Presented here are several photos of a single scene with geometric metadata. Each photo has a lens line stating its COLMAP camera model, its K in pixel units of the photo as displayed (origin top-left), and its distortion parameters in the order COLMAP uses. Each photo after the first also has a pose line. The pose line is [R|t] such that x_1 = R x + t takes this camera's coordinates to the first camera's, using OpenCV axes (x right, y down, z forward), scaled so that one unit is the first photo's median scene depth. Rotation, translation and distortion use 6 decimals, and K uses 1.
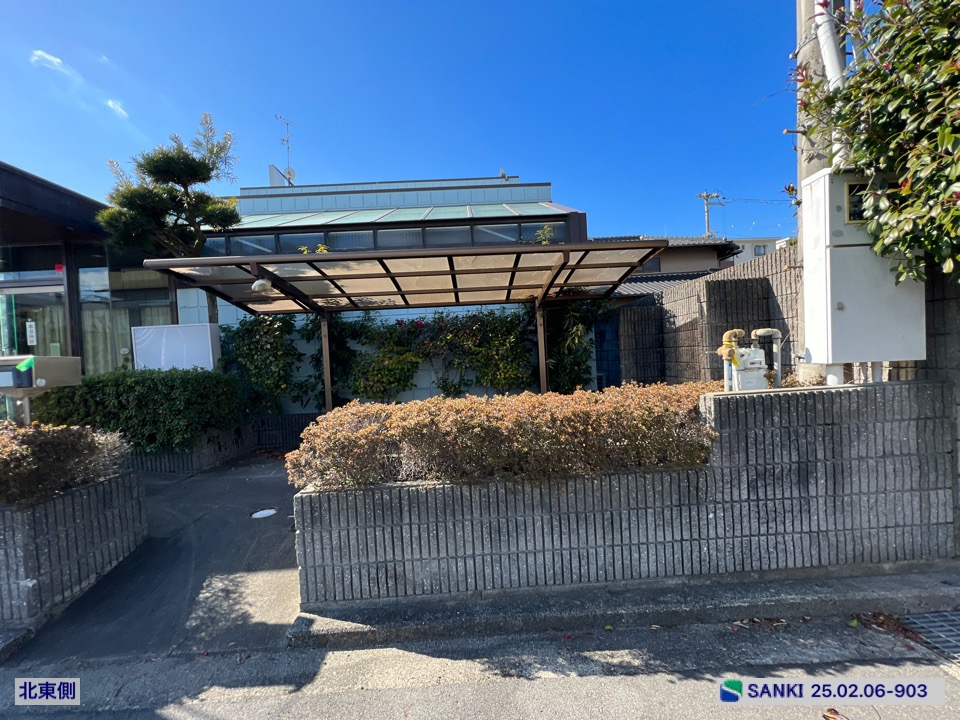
lens RADIAL K [[387.5, 0, 479.2], [0, 387.5, 361.9], [0, 0, 1]] dist [0.000827, -0.000067]
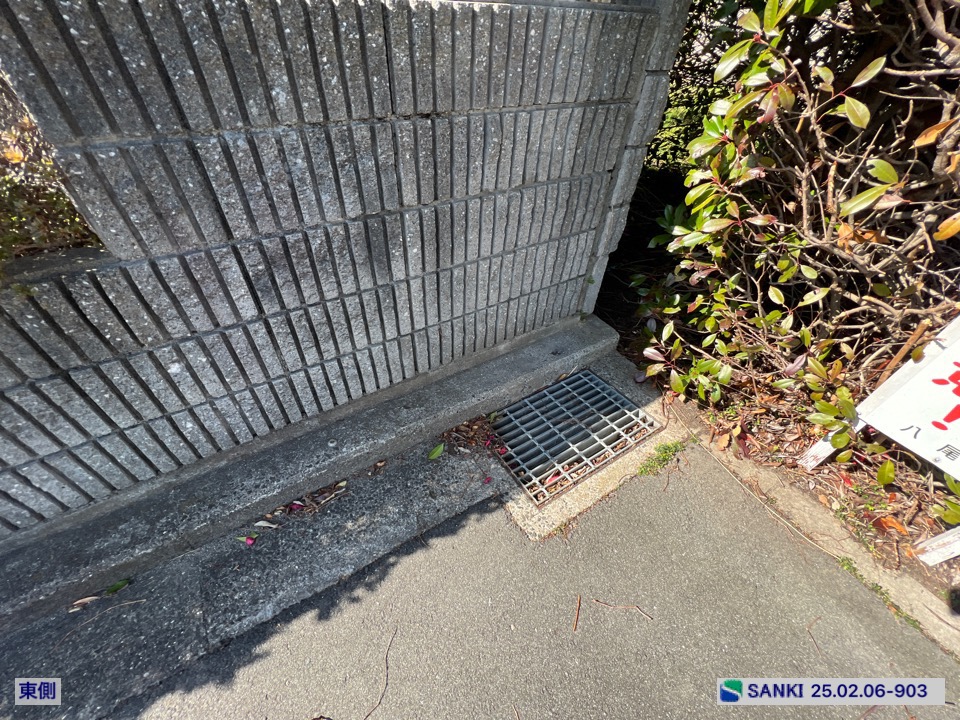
lens RADIAL K [[385.2, 0, 481.4], [0, 385.2, 362.0], [0, 0, 1]] dist [-0.002982, 0.000549]
pose [[0.844003, -0.287493, 0.452776, 0.692558], [-0.086904, 0.759738, 0.644395, 0.092278], [-0.529250, -0.583220, 0.616237, 0.569031]]
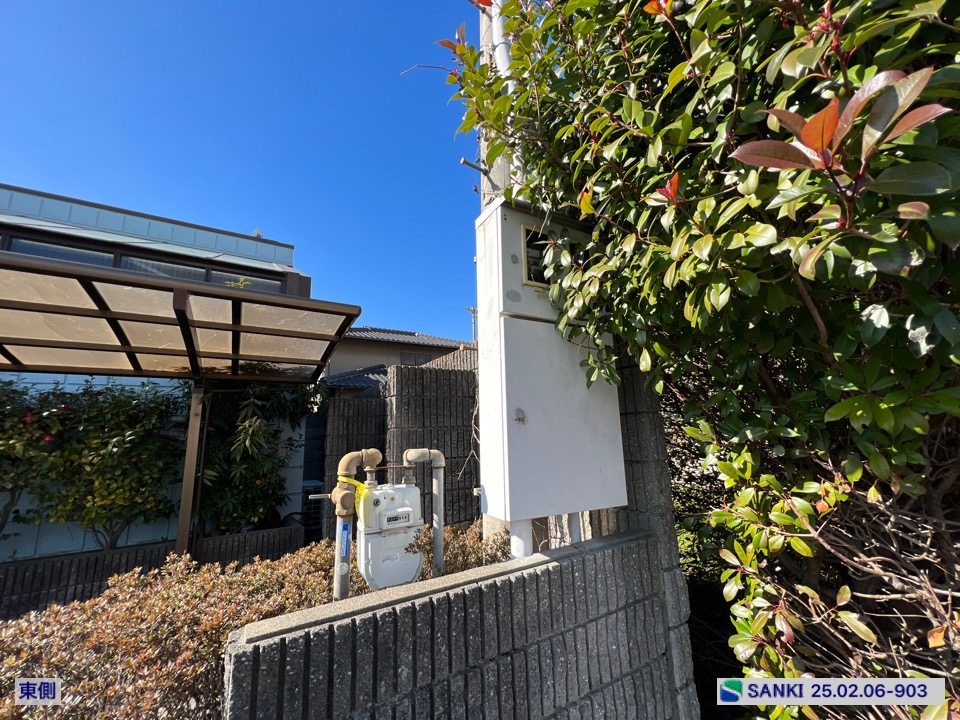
lens RADIAL K [[385.2, 0, 481.4], [0, 385.2, 362.0], [0, 0, 1]] dist [-0.002982, 0.000549]
pose [[0.859936, 0.121204, 0.495801, 0.584085], [-0.004039, 0.972981, -0.230851, -0.087995], [-0.510385, 0.196515, 0.837191, 0.530939]]
